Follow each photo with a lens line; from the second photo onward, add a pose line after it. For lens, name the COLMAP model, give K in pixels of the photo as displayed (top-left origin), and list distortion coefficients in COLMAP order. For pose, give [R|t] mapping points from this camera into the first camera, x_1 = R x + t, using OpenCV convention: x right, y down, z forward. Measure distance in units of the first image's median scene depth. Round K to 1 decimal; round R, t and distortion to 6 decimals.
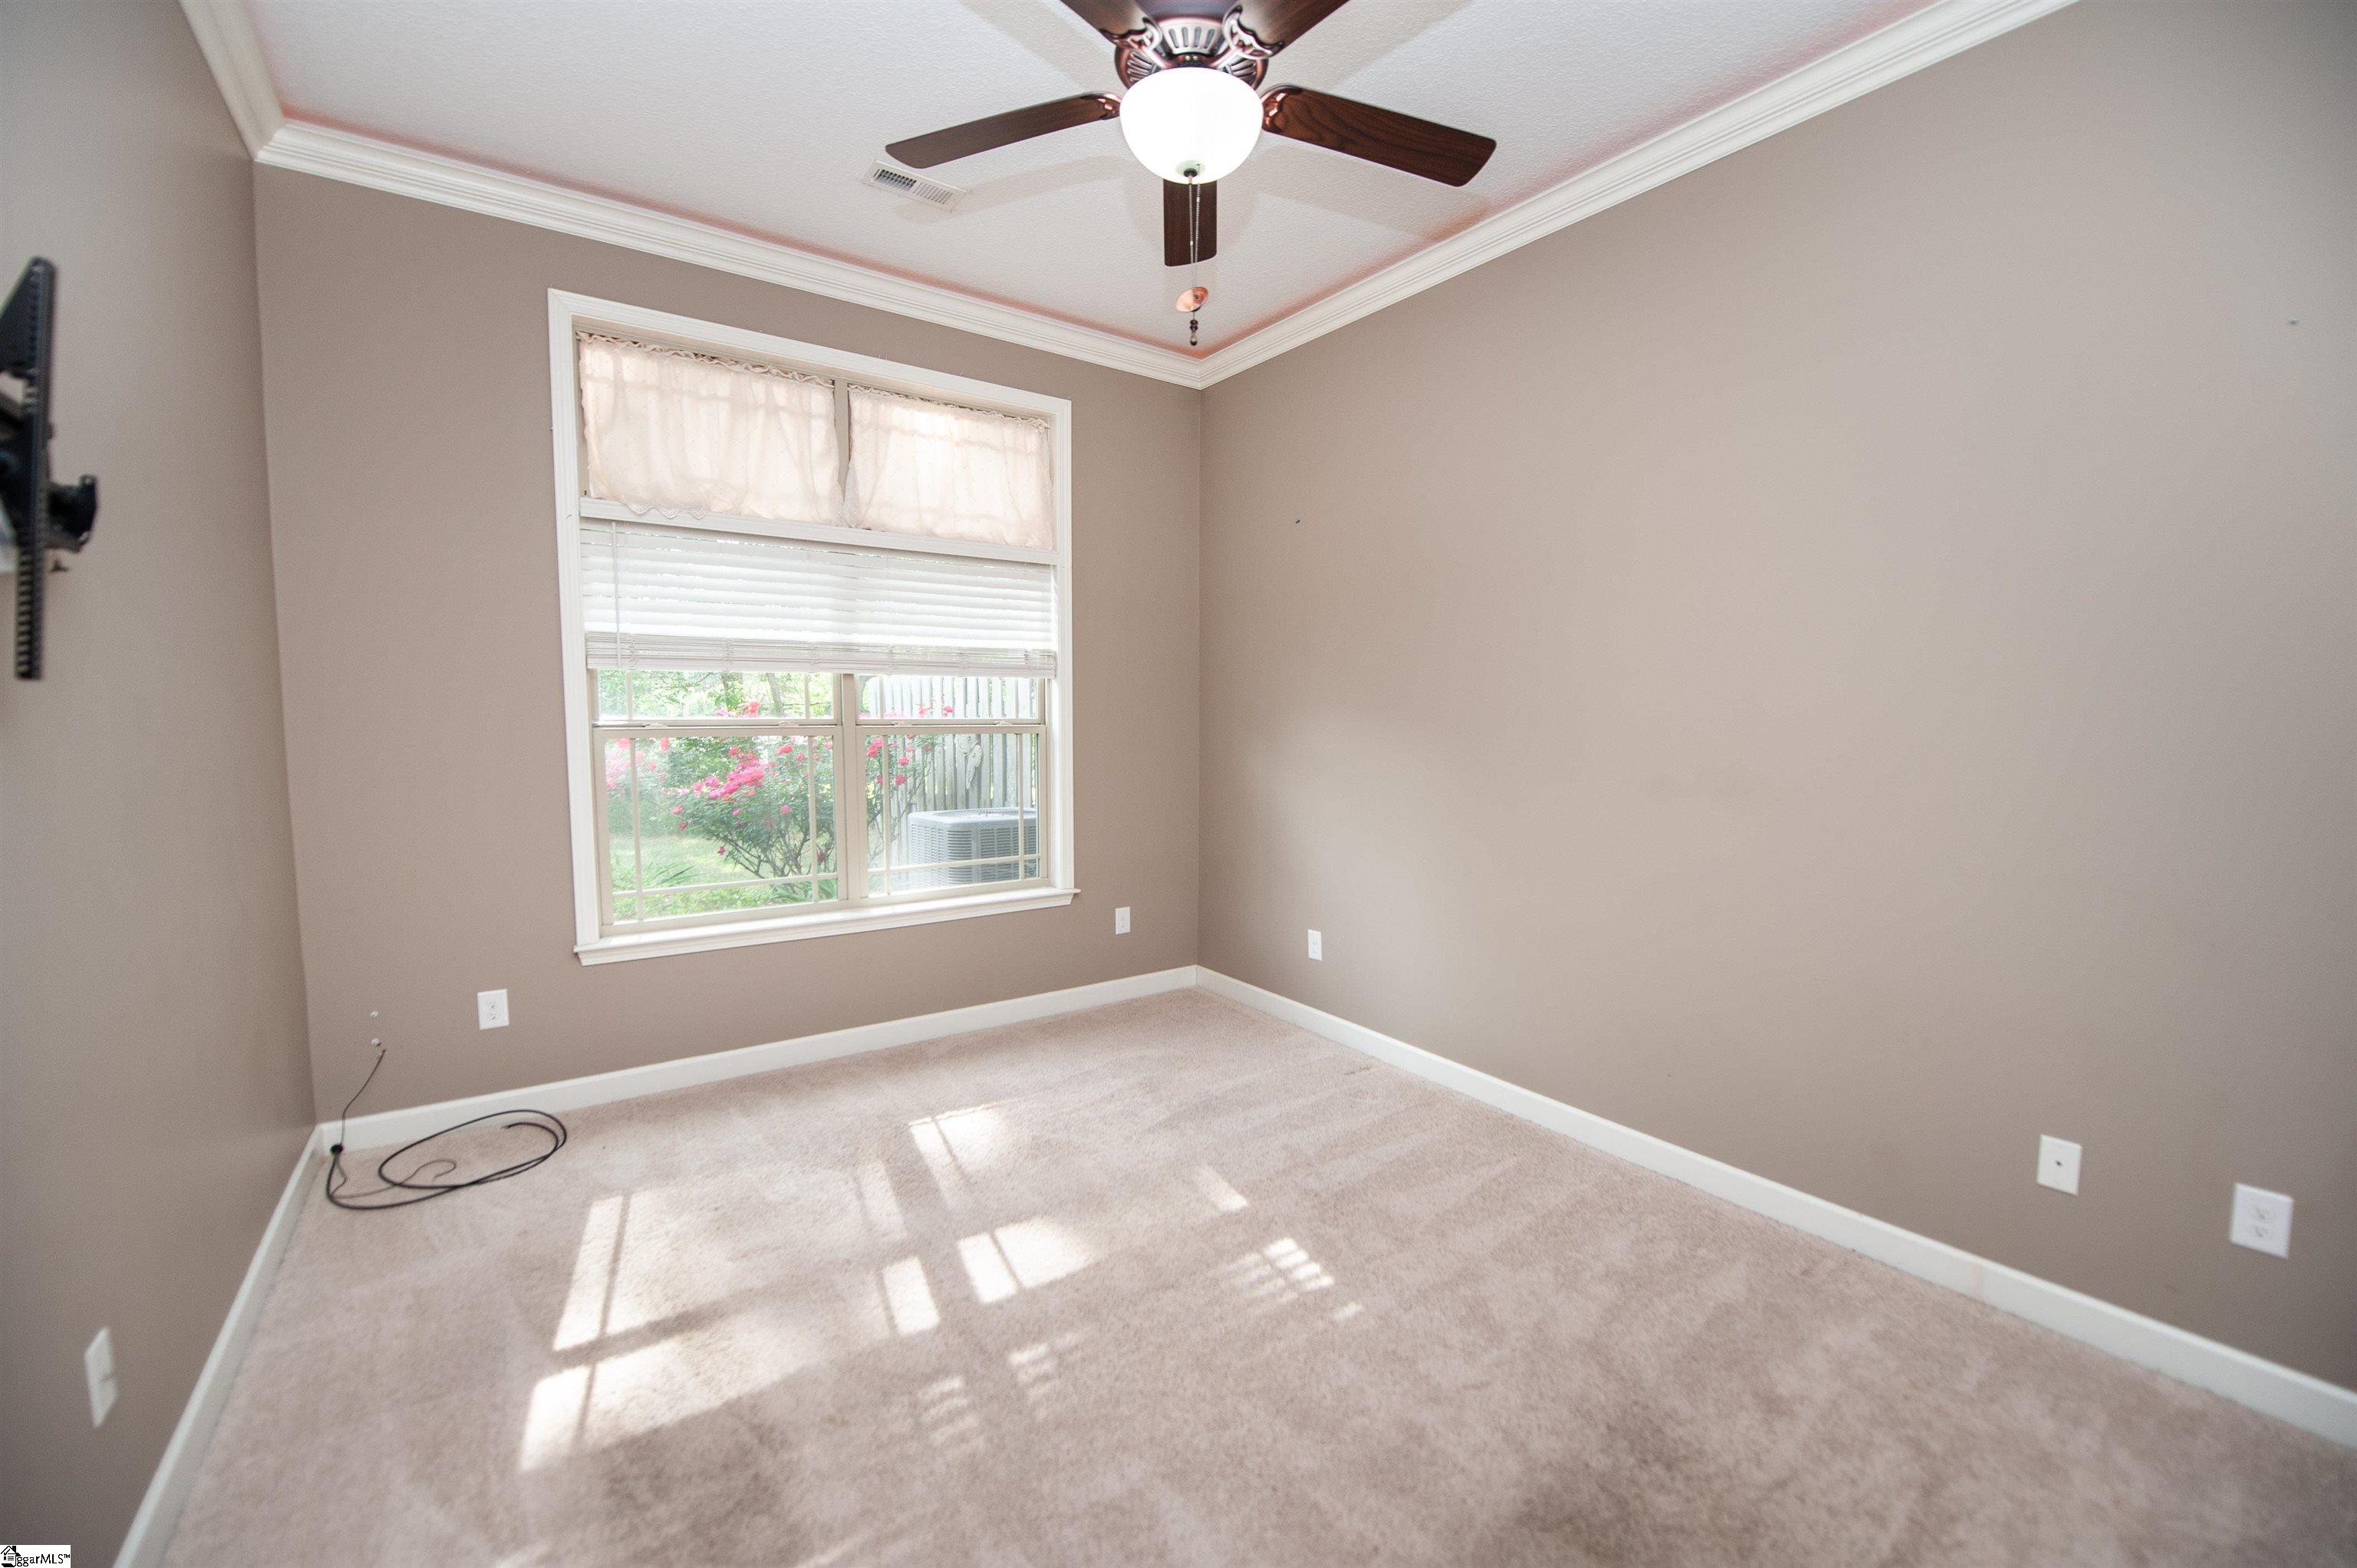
lens RADIAL K [[948.0, 0, 1182.6], [0, 948.0, 790.6], [0, 0, 1]] dist [-0.012765, -0.005471]
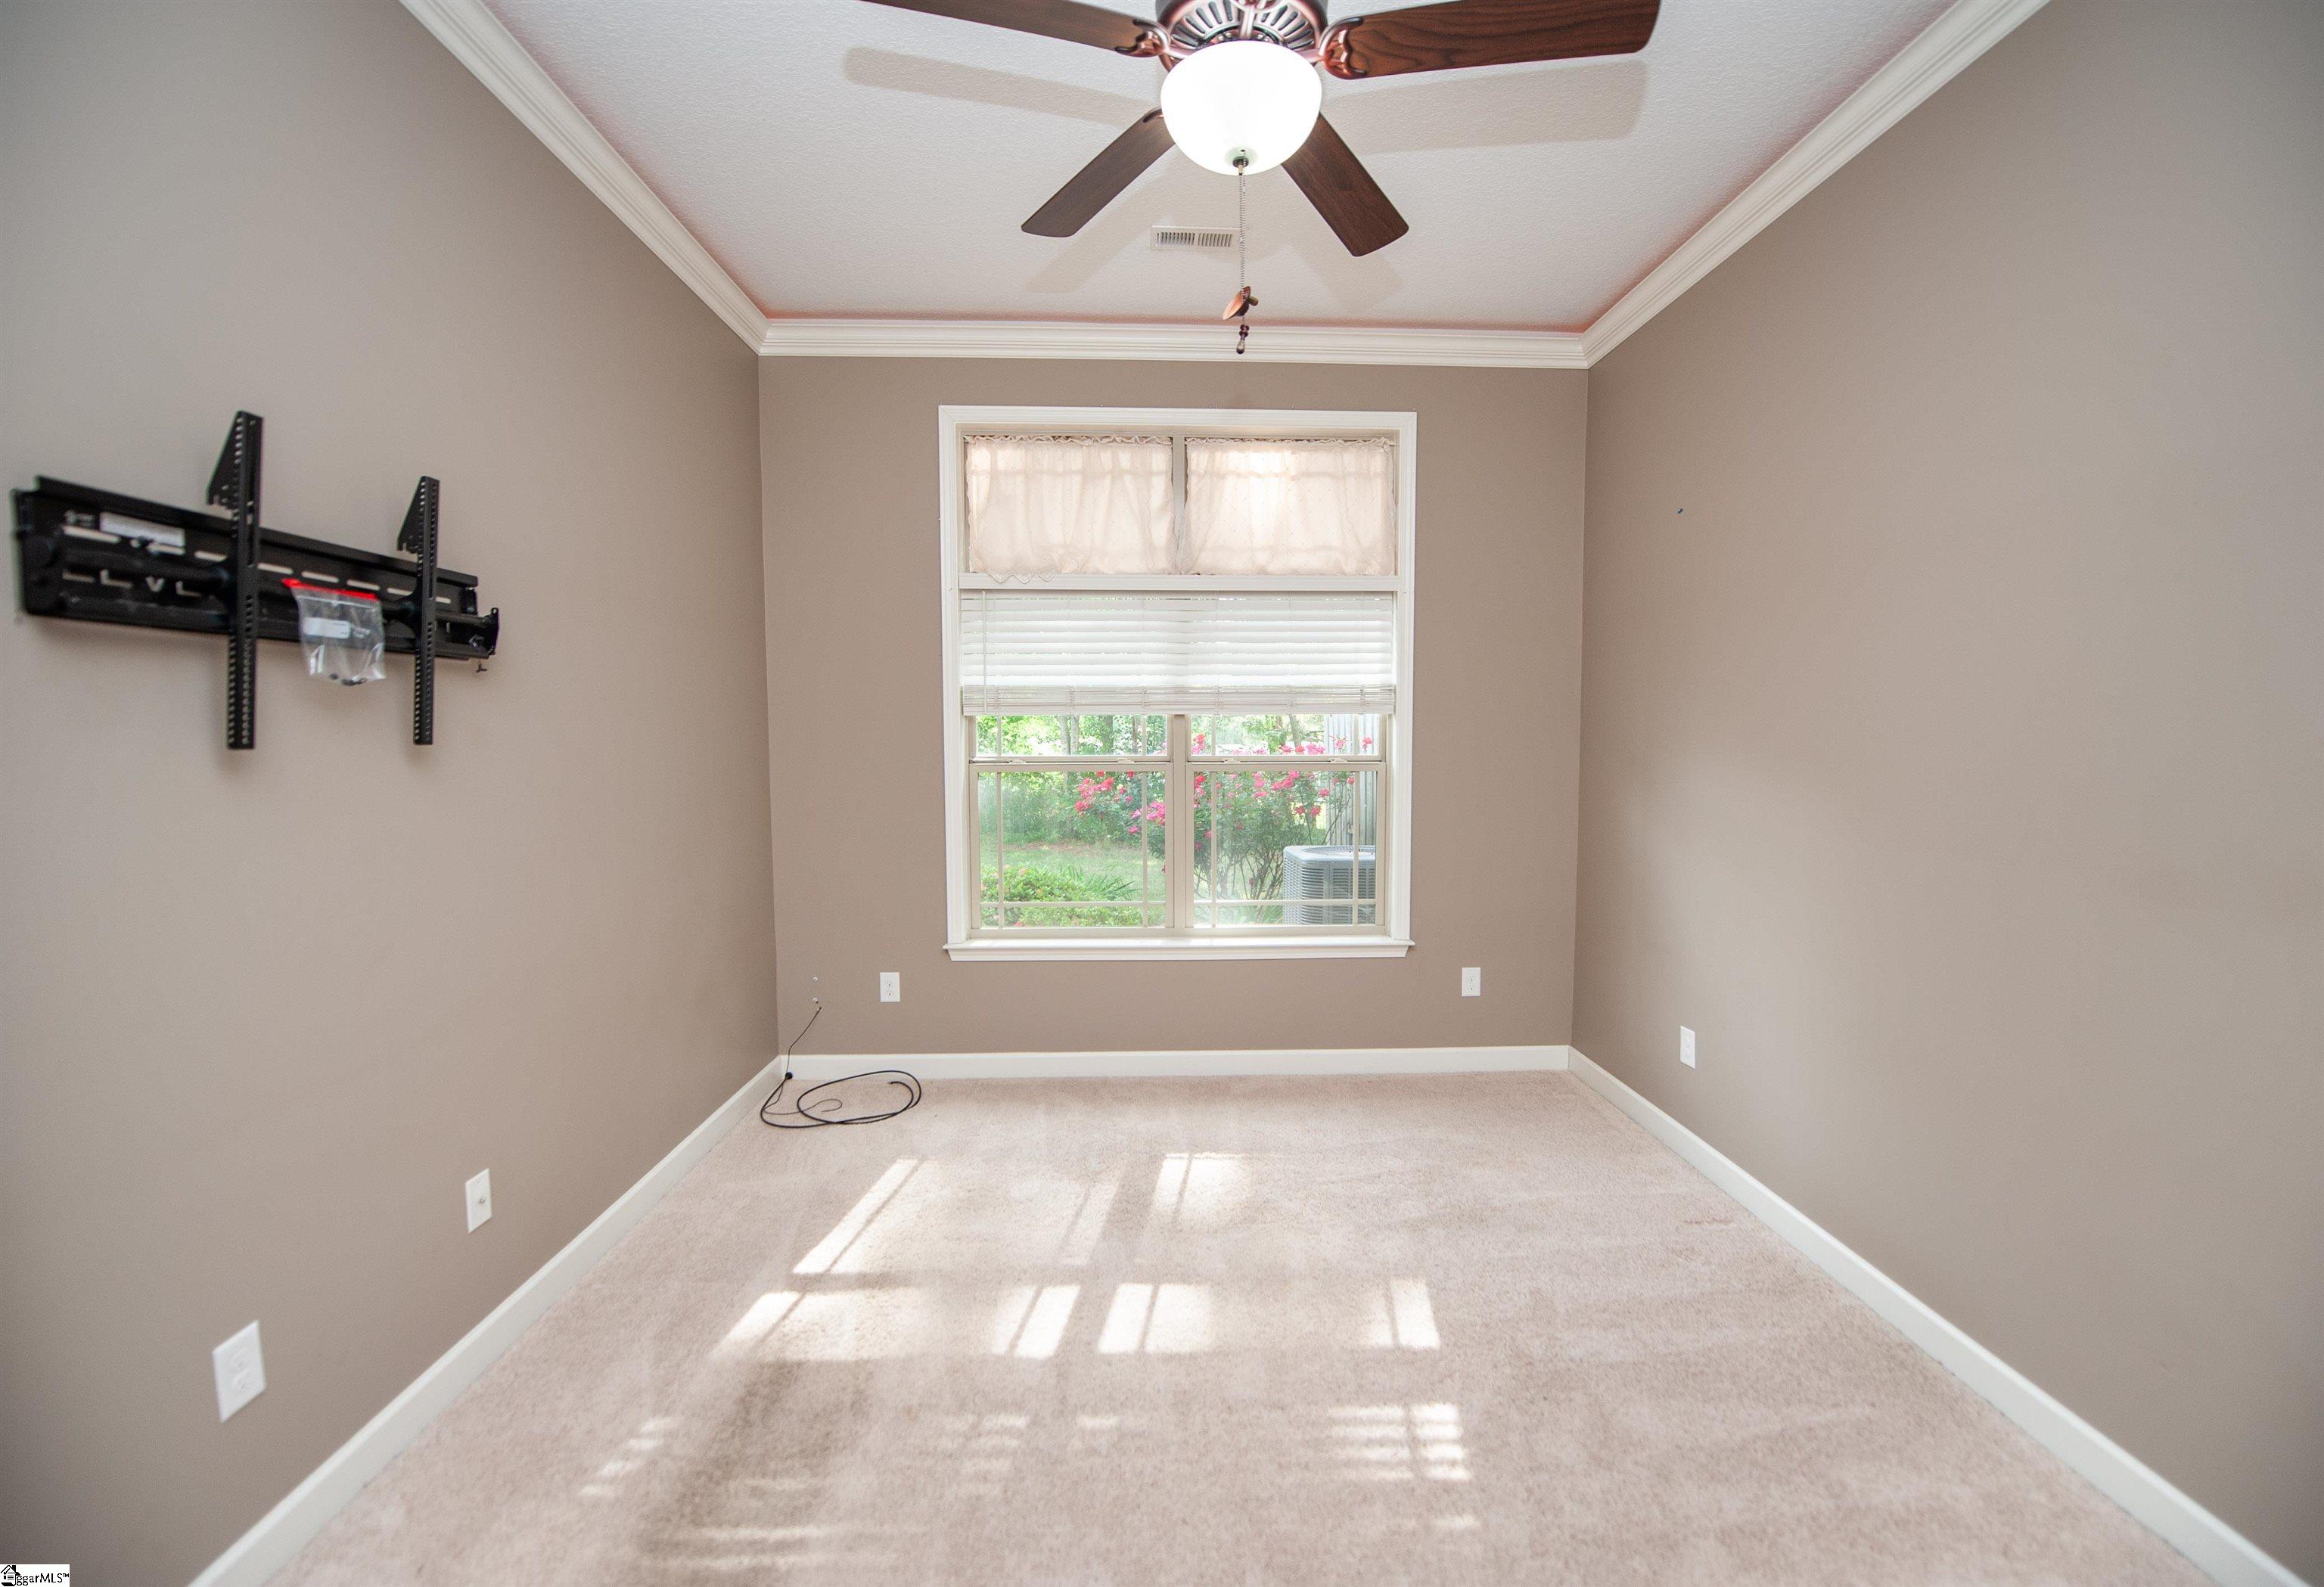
lens RADIAL K [[954.8, 0, 1173.7], [0, 954.8, 799.9], [0, 0, 1]] dist [-0.012807, -0.005808]
pose [[0.835253, 0.031819, -0.548944, 0.260899], [-0.040626, 0.999167, -0.003898, -0.026307], [0.548362, 0.025557, 0.835850, 0.129610]]
